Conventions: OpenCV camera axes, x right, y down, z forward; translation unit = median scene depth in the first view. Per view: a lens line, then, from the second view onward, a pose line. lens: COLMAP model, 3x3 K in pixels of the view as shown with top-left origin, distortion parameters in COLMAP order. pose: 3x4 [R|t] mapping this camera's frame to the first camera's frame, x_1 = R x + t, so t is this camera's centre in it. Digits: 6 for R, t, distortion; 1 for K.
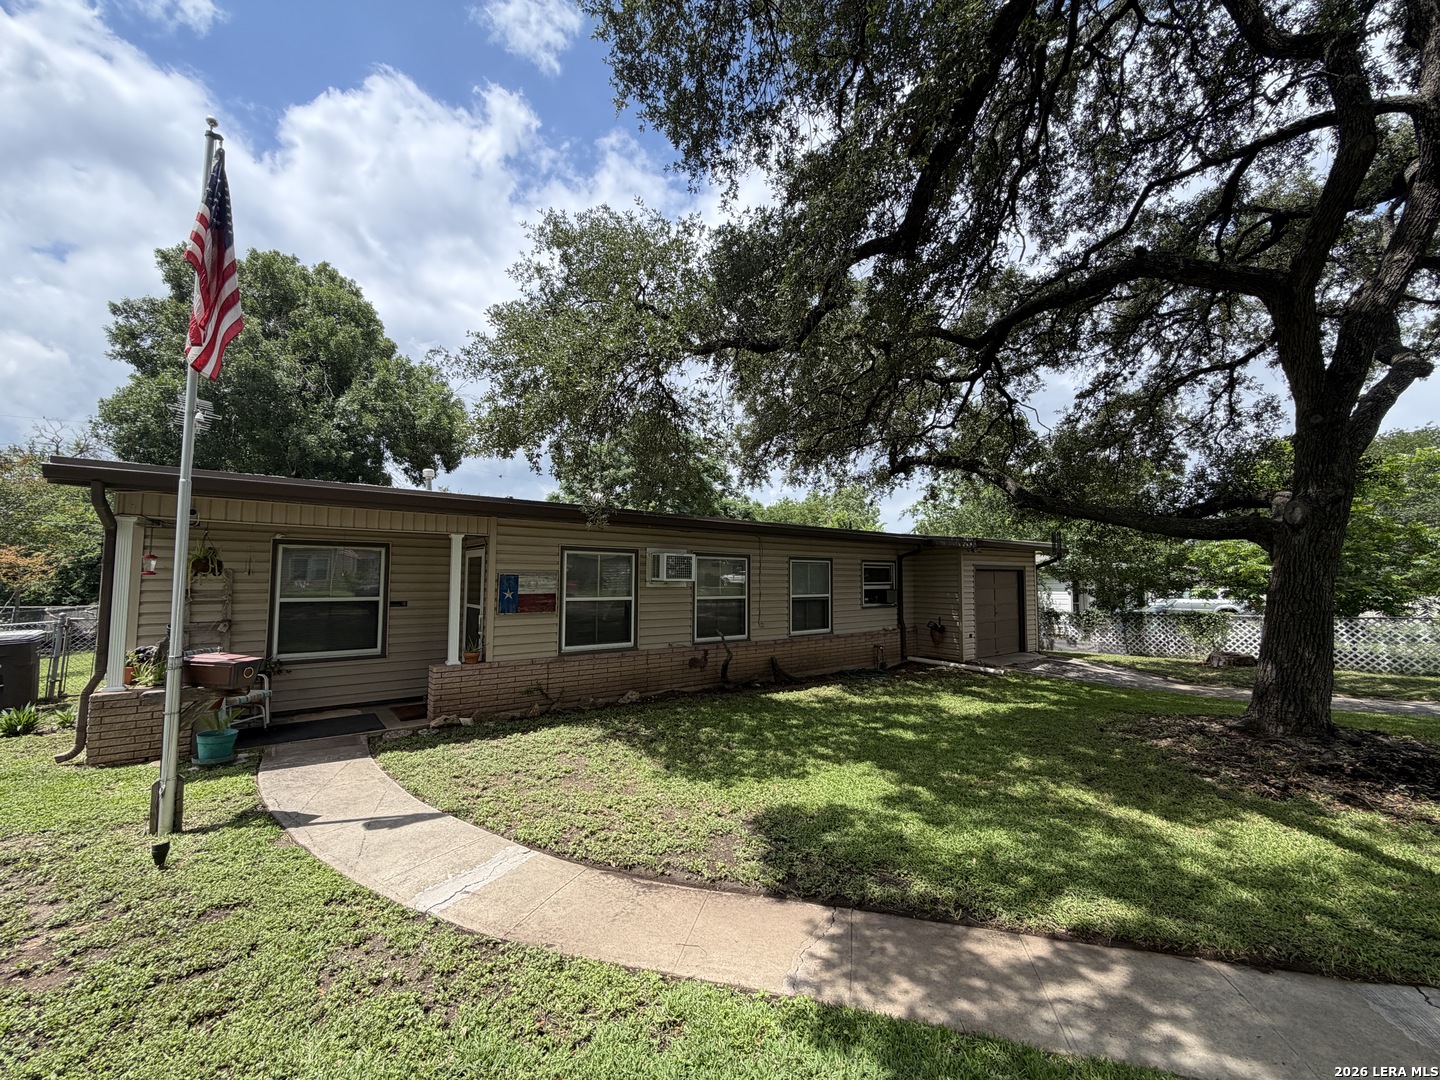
lens RADIAL K [[574.7, 0, 727.6], [0, 574.7, 533.1], [0, 0, 1]] dist [-0.000421, 0.000044]
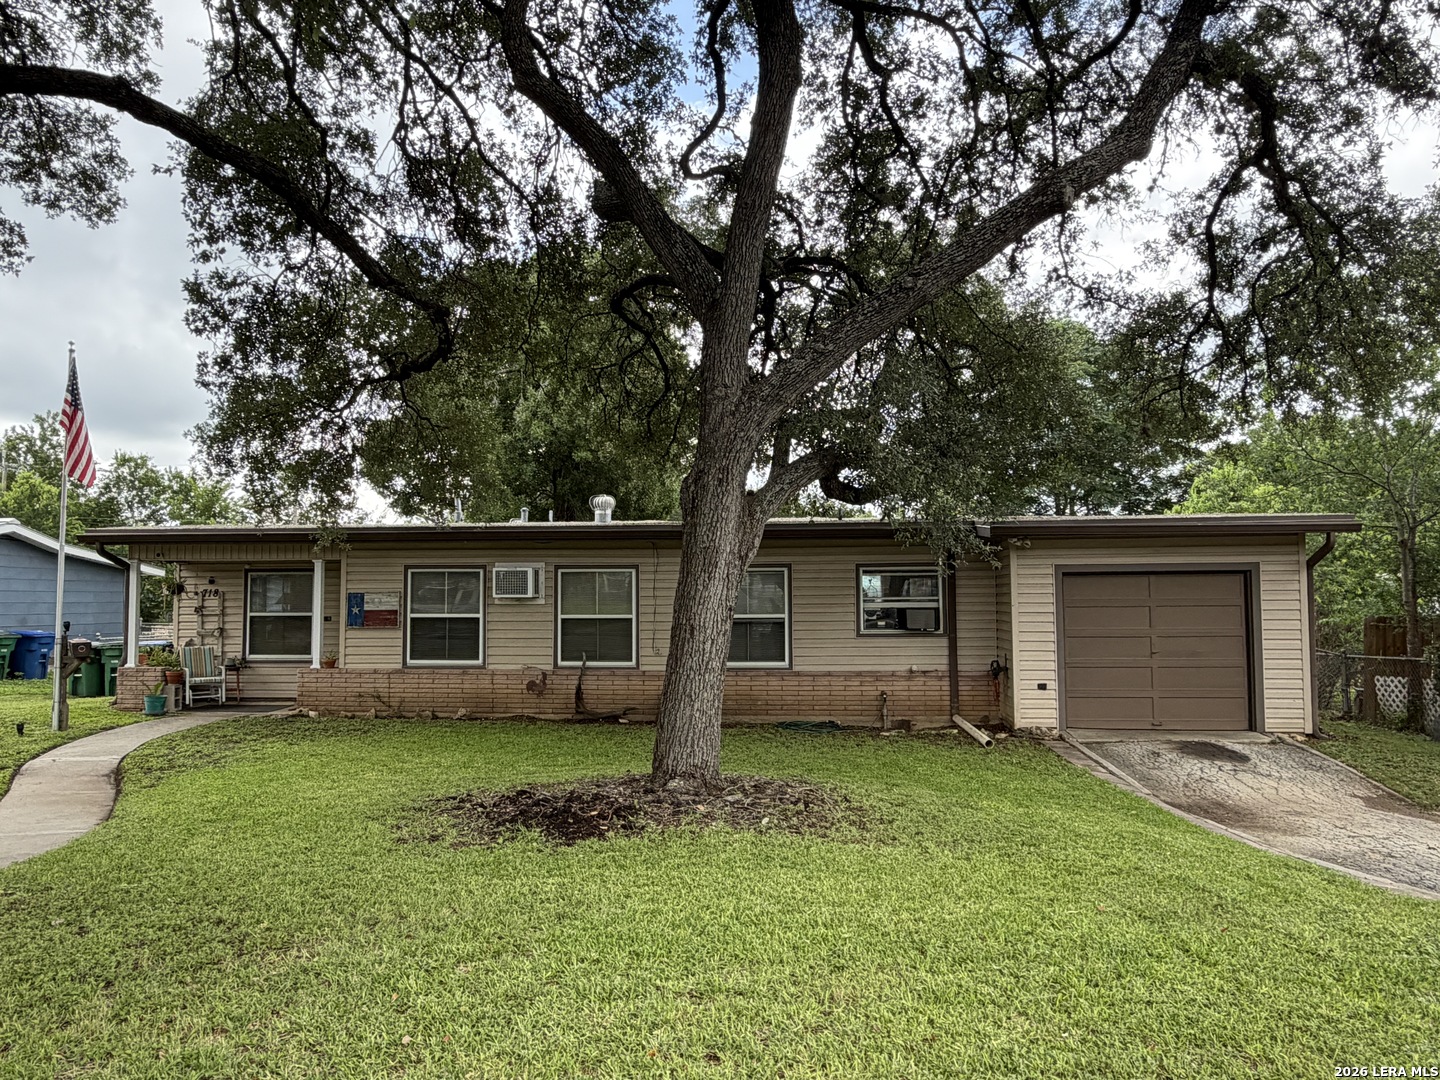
lens RADIAL K [[1019.2, 0, 720.4], [0, 1019.2, 543.5], [0, 0, 1]] dist [-0.008308, -0.002867]
pose [[0.710639, -0.047882, -0.701925, 1.446763], [0.064561, 0.997910, -0.002710, 0.024986], [0.700588, -0.043391, 0.712245, 0.071889]]
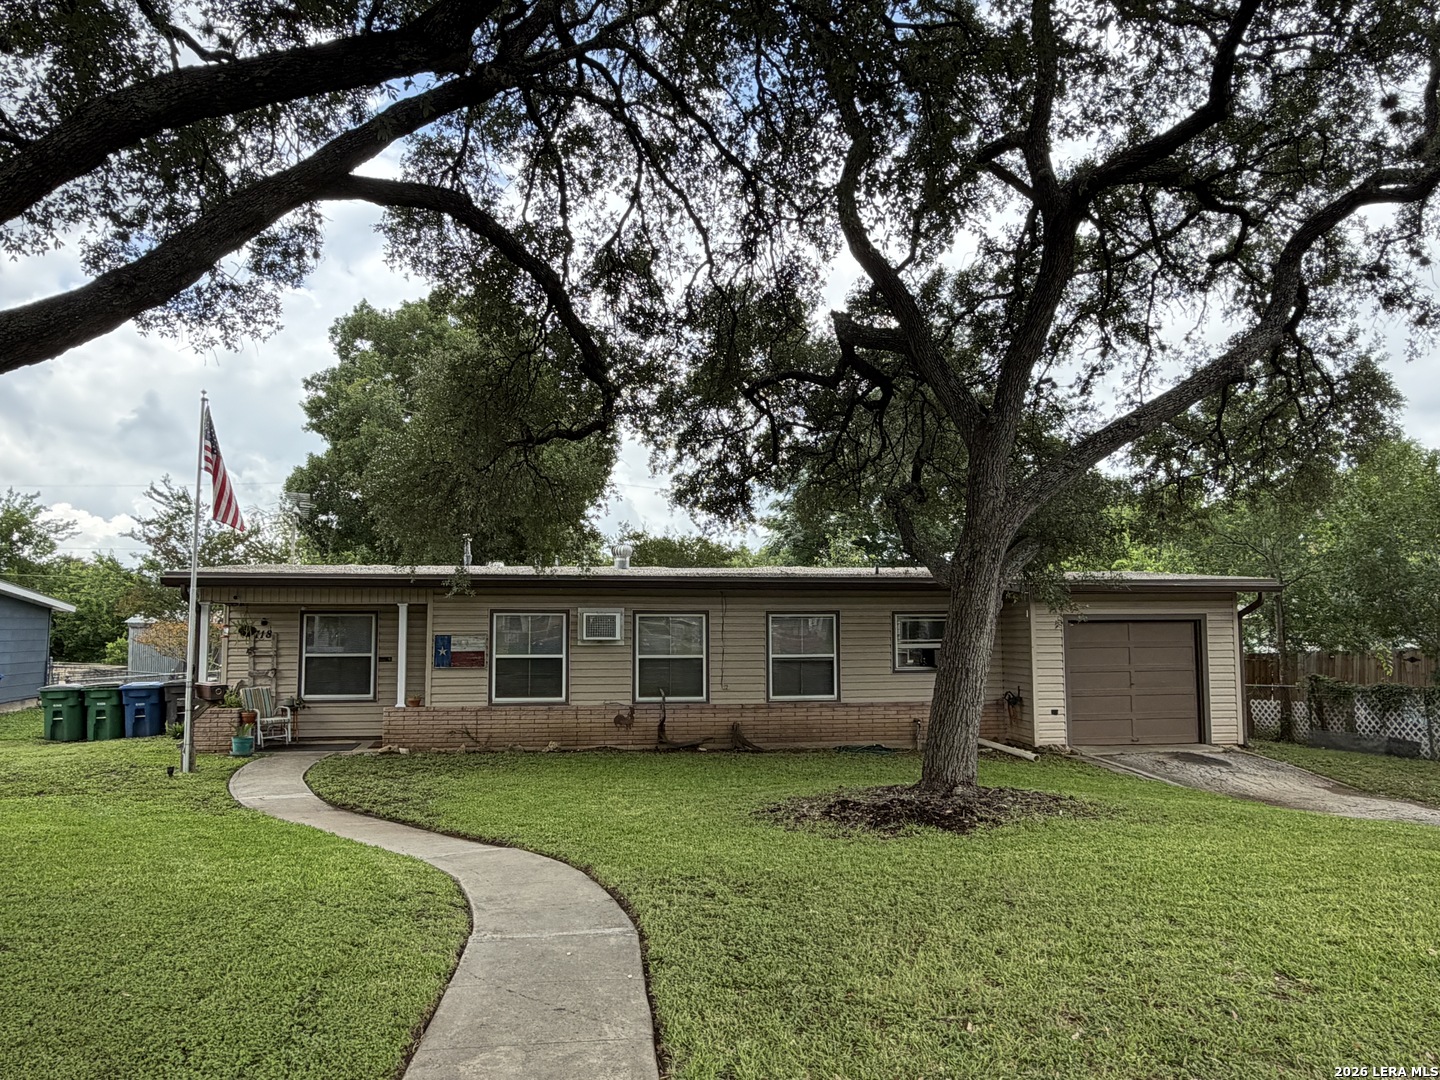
lens RADIAL K [[1019.2, 0, 716.4], [0, 1019.2, 541.8], [0, 0, 1]] dist [-0.008308, -0.002867]
pose [[0.860821, -0.053127, -0.506128, 1.127945], [0.048016, 0.998578, -0.023153, -0.043429], [0.506638, -0.004372, 0.862148, -0.515273]]
